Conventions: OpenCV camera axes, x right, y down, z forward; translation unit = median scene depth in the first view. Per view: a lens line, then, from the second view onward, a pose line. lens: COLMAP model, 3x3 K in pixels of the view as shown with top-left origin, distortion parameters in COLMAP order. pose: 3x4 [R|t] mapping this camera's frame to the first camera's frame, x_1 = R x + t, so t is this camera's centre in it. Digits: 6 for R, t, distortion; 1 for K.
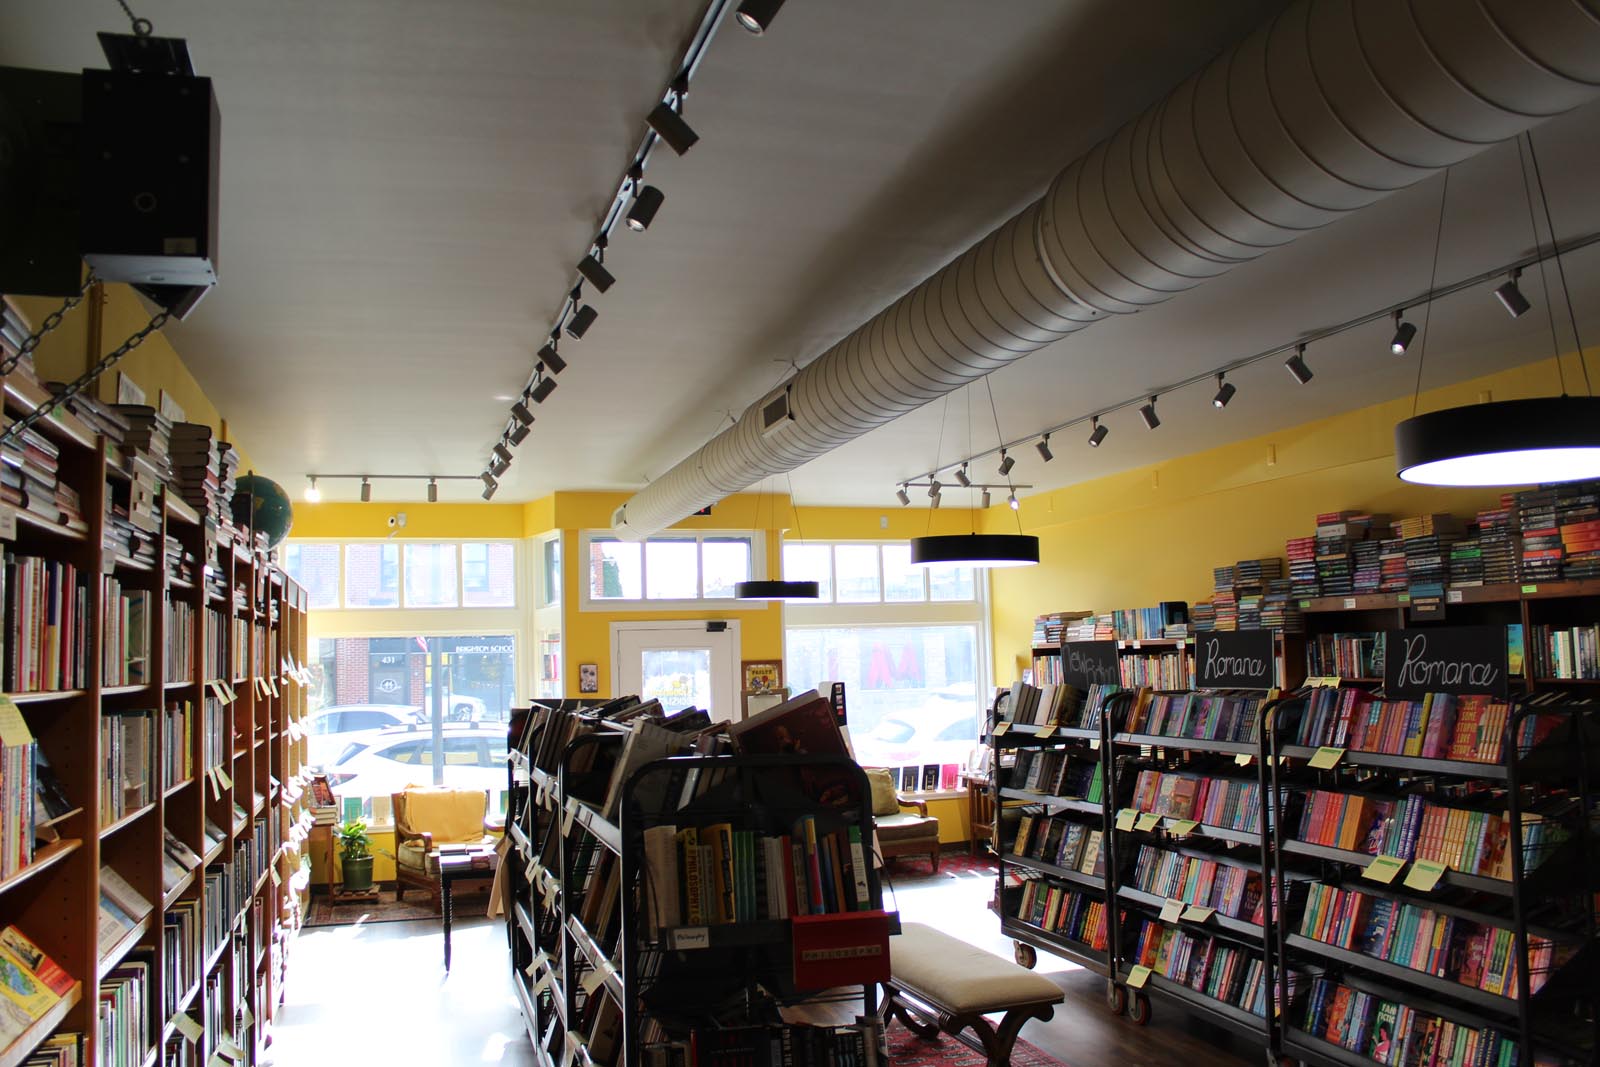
lens RADIAL K [[1327.1, 0, 804.8], [0, 1327.1, 519.6], [0, 0, 1]] dist [-0.151900, 0.148757]
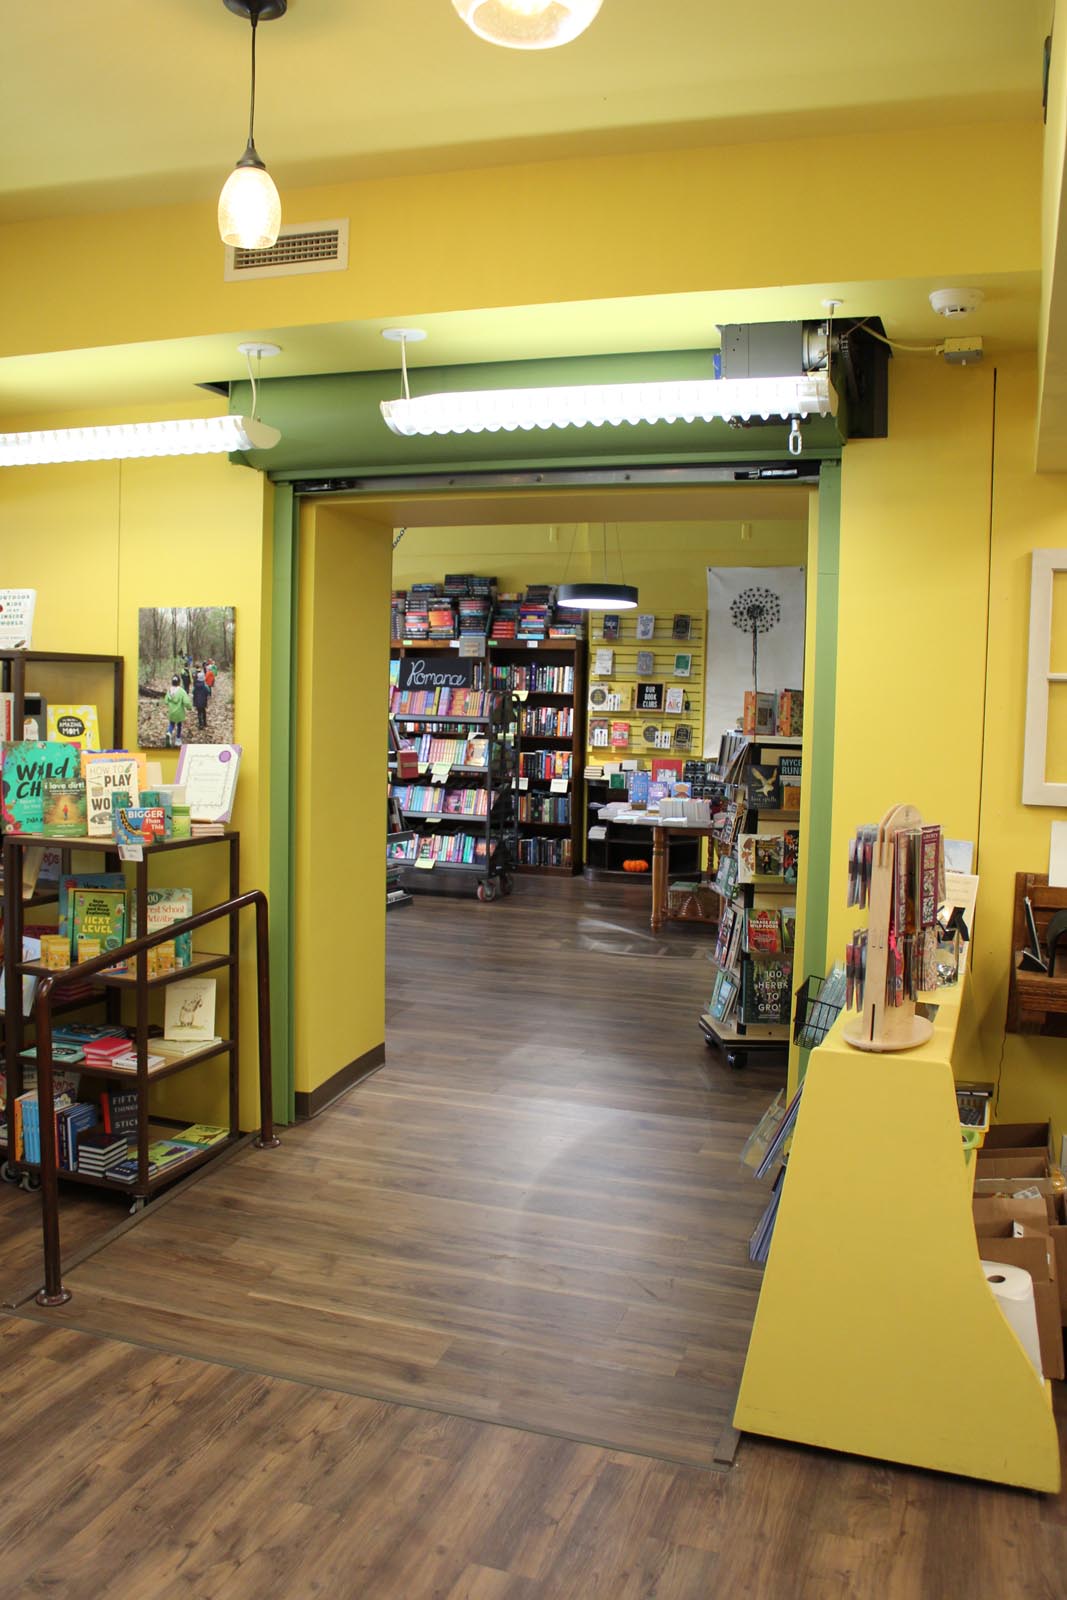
lens RADIAL K [[1291.7, 0, 533.5], [0, 1291.7, 800.0], [0, 0, 1]] dist [0.002047, 0.165962]
pose [[0.583520, -0.027866, 0.811620, -0.902793], [-0.117267, 0.986045, 0.118165, 0.035365], [-0.803587, -0.164128, 0.572110, -0.302625]]
